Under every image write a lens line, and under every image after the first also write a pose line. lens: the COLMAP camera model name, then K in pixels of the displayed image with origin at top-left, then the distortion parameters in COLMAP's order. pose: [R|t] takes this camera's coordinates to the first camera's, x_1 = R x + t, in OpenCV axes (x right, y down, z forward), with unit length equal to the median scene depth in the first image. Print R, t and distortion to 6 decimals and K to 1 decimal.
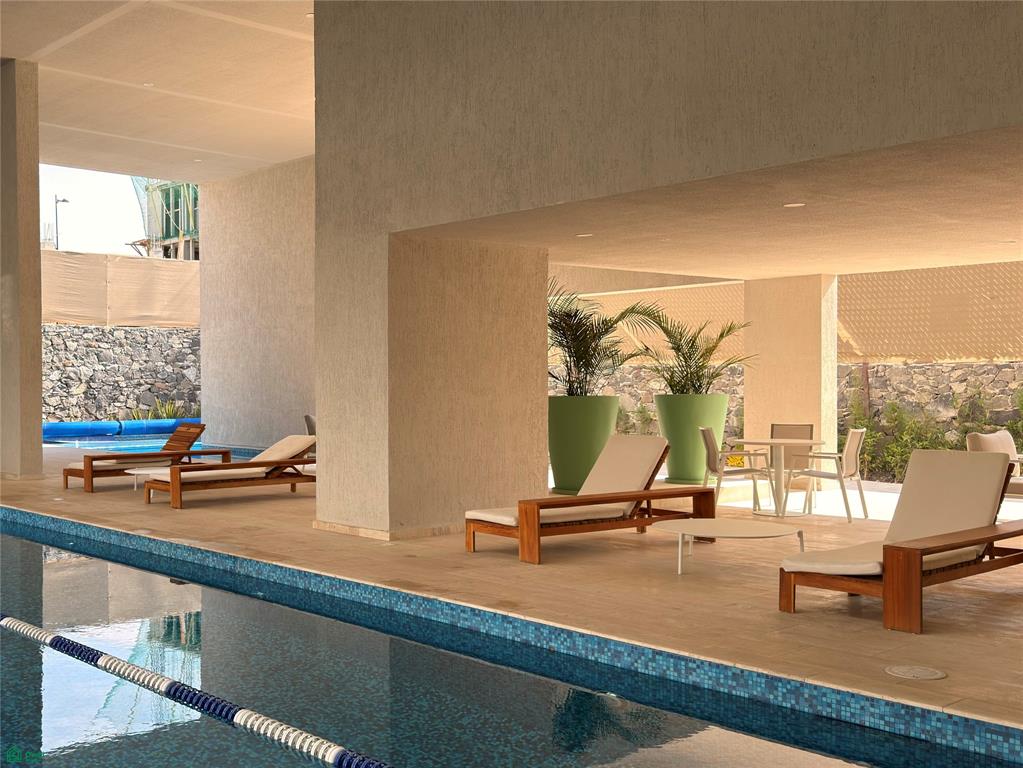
lens RADIAL K [[1188.1, 0, 511.5], [0, 1188.1, 384.0], [0, 0, 1]] dist [0.008588, 0.035414]
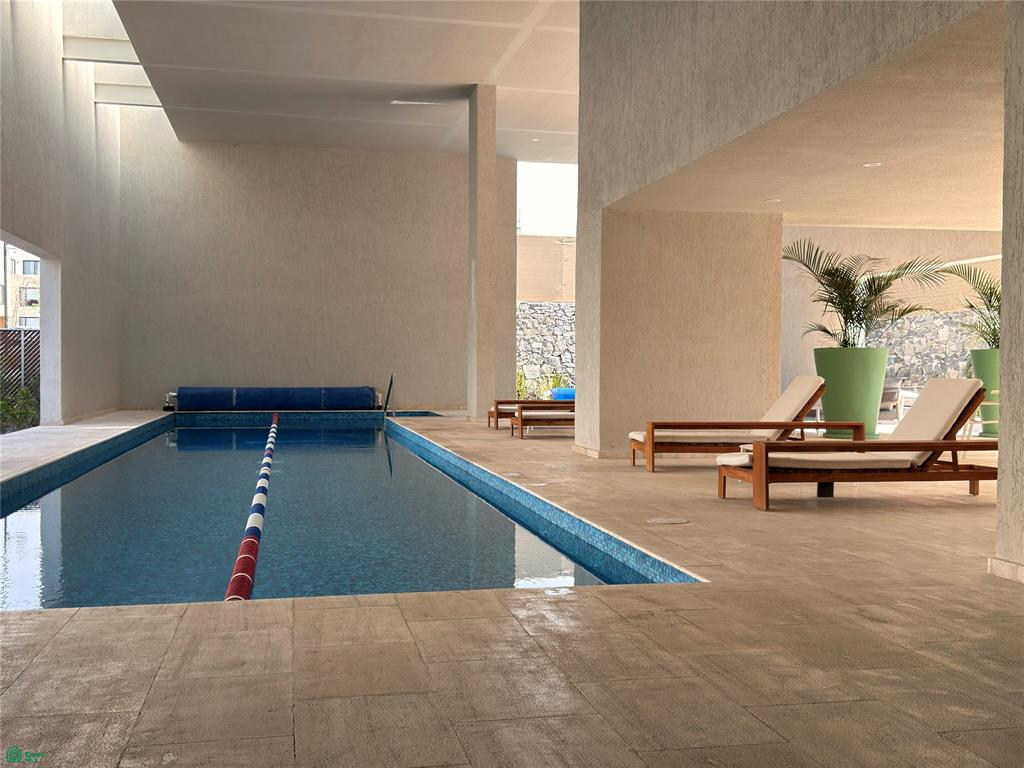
lens RADIAL K [[1189.2, 0, 512.0], [0, 1189.2, 384.0], [0, 0, 1]] dist [0.008588, 0.035414]
pose [[0.872692, 0.012333, -0.488116, 0.370520], [-0.004829, 0.999850, 0.016630, 0.030190], [0.488248, -0.012155, 0.872621, -0.107308]]
